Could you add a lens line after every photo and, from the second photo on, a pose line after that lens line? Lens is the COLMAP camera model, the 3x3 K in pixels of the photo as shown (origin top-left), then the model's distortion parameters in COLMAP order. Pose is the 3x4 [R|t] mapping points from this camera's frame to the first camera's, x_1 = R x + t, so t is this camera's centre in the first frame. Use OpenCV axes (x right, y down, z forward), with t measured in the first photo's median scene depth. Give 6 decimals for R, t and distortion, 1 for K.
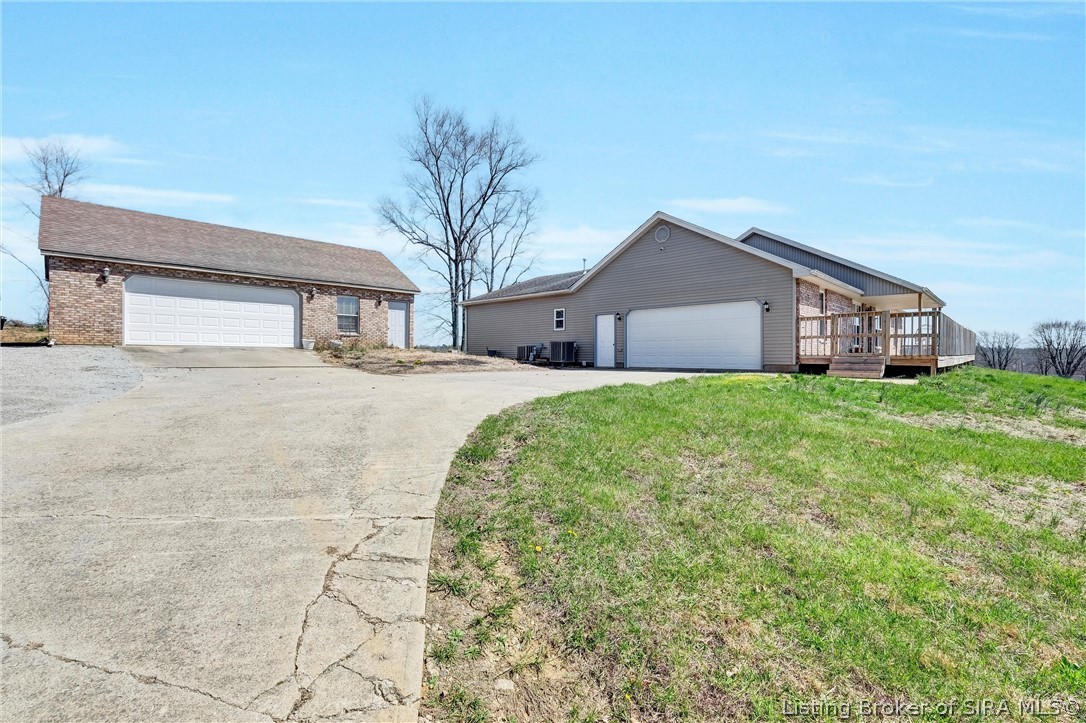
lens RADIAL K [[478.6, 0, 551.7], [0, 478.6, 362.6], [0, 0, 1]] dist [-0.001346, 0.001021]
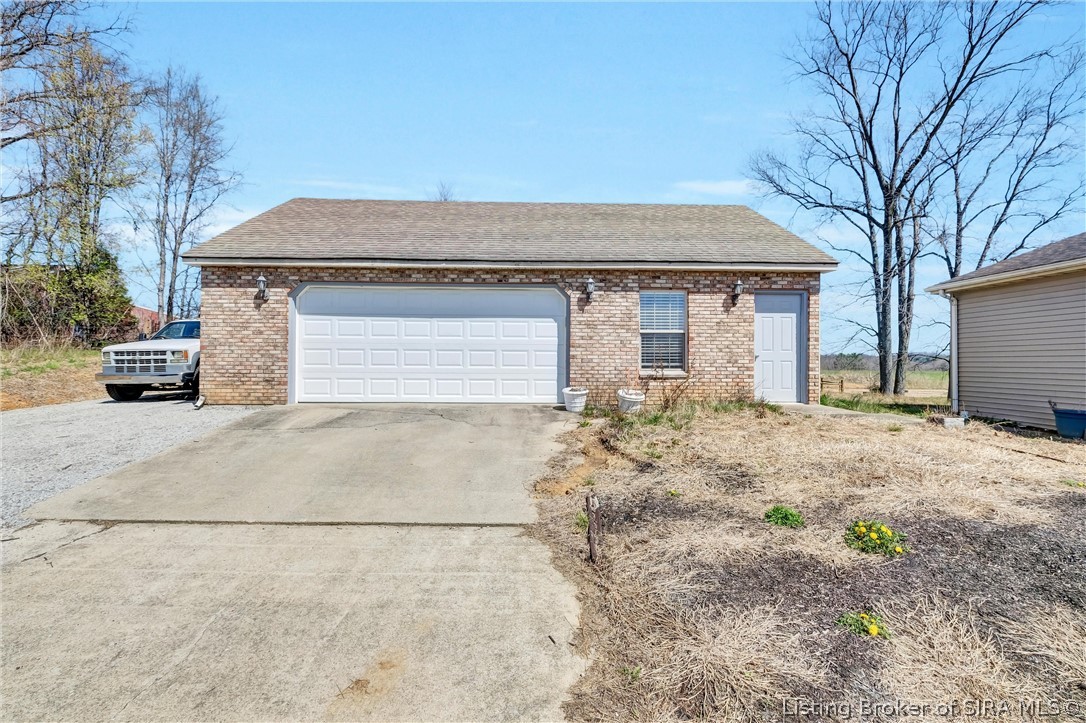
lens RADIAL K [[478.6, 0, 548.3], [0, 478.6, 356.8], [0, 0, 1]] dist [-0.001346, 0.001021]
pose [[0.719822, -0.011430, -0.694064, -0.181605], [-0.010756, 0.999561, -0.027617, -0.059566], [0.694075, 0.027344, 0.719383, 0.576106]]
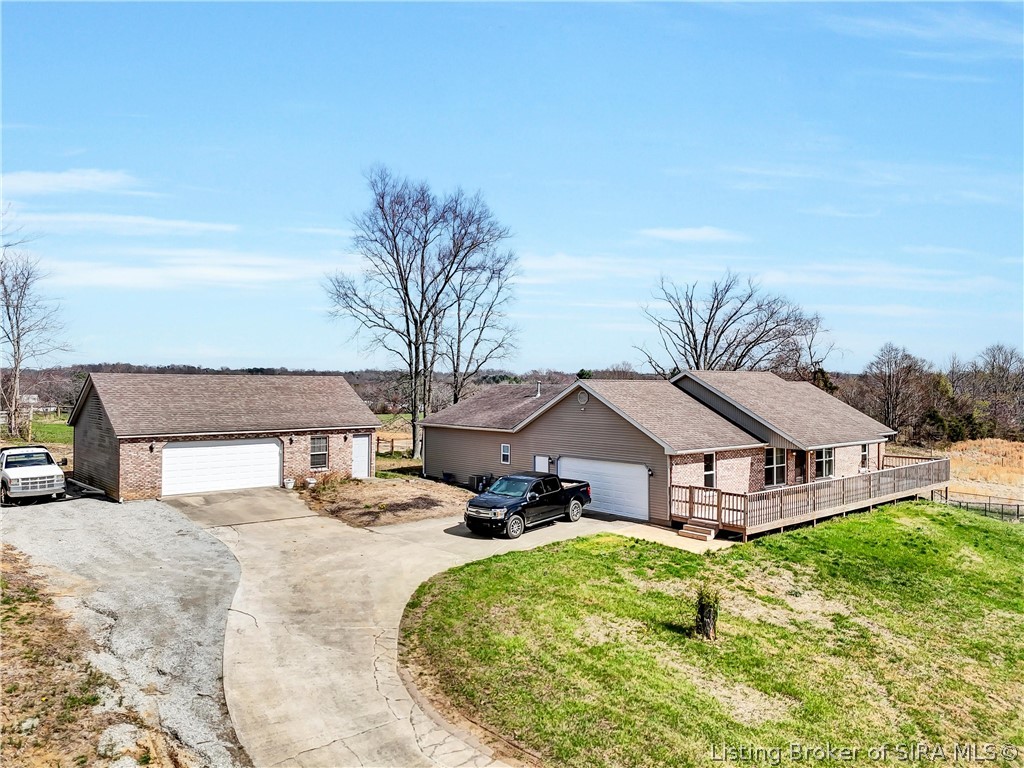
lens RADIAL K [[765.4, 0, 512.4], [0, 765.4, 386.0], [0, 0, 1]] dist [0.074090, -0.008436]
pose [[0.996899, 0.002241, -0.078656, 0.173170], [-0.002937, 0.999958, -0.008723, -0.236840], [0.078633, 0.008927, 0.996864, -0.774165]]
